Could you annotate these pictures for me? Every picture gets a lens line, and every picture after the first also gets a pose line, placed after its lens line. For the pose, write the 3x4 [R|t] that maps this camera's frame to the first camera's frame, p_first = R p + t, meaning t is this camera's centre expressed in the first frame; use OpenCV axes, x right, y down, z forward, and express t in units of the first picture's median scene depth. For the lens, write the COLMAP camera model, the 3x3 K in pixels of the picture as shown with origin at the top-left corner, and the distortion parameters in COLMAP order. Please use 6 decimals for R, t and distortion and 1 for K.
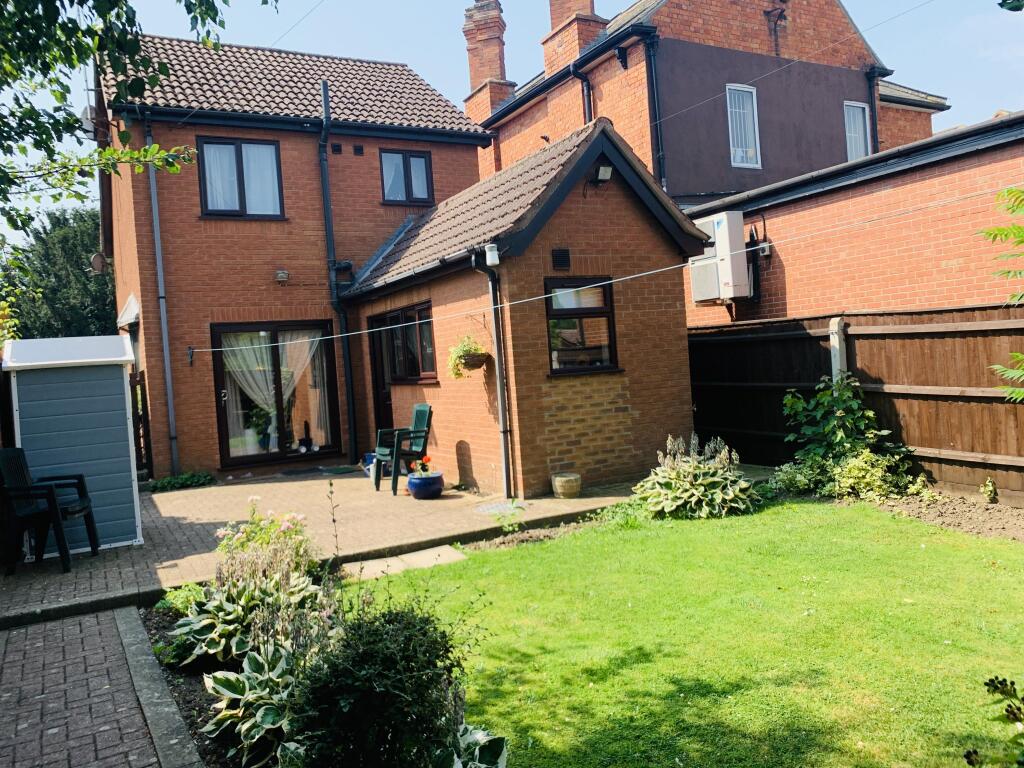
lens RADIAL K [[800.1, 0, 503.2], [0, 800.1, 378.9], [0, 0, 1]] dist [0.053313, -0.052635]
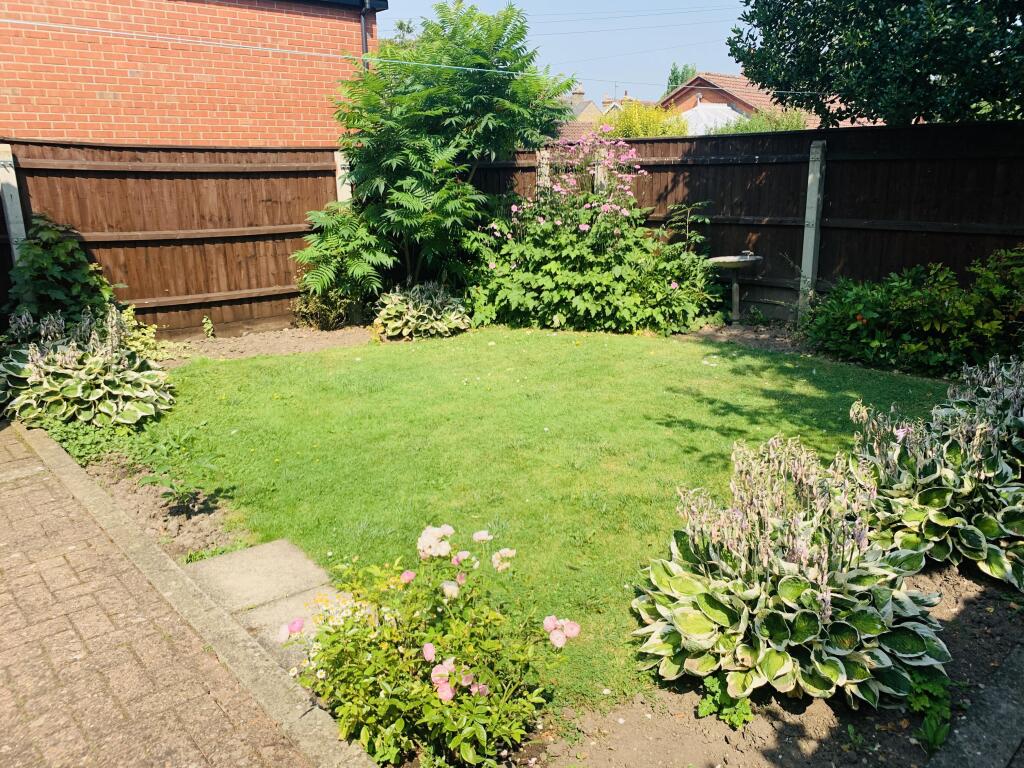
lens RADIAL K [[800.1, 0, 507.0], [0, 800.1, 376.1], [0, 0, 1]] dist [0.053313, -0.052635]
pose [[-0.224487, -0.176957, 0.958275, -0.527964], [0.055831, 0.979423, 0.193942, 0.017022], [-0.972876, 0.097038, -0.209988, 0.871983]]
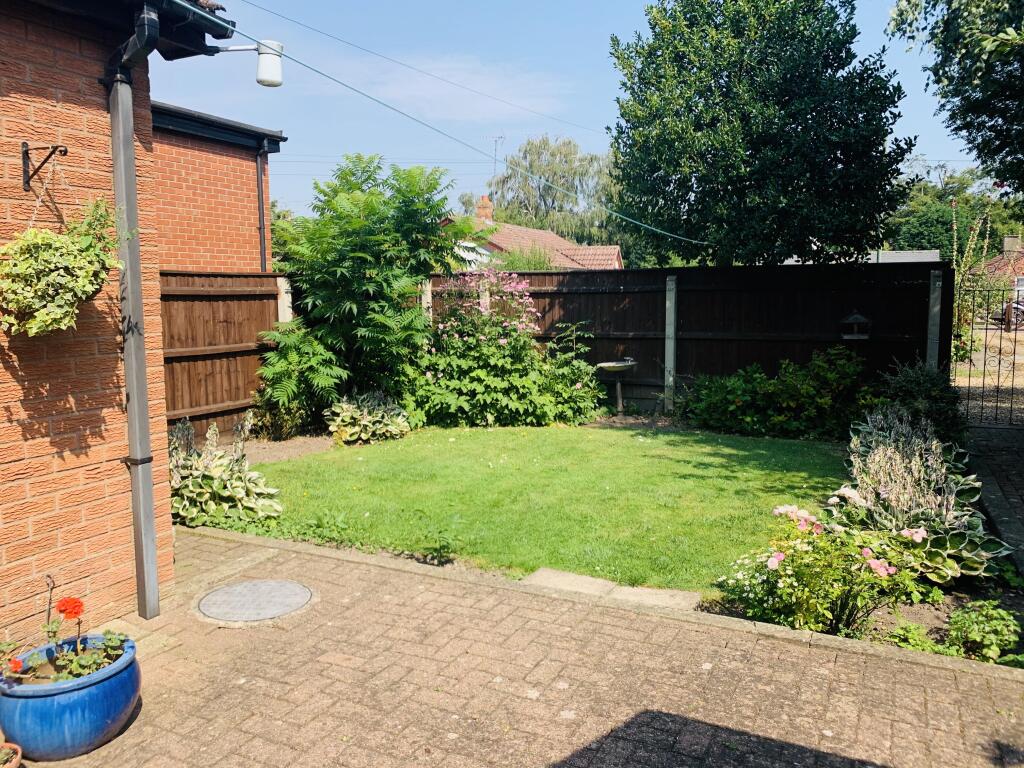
lens RADIAL K [[800.1, 0, 506.5], [0, 800.1, 387.1], [0, 0, 1]] dist [0.053313, -0.052635]
pose [[-0.581165, -0.029497, 0.813251, -0.548163], [0.065771, 0.994371, 0.083068, 0.001769], [-0.811124, 0.101765, -0.575953, 1.290378]]
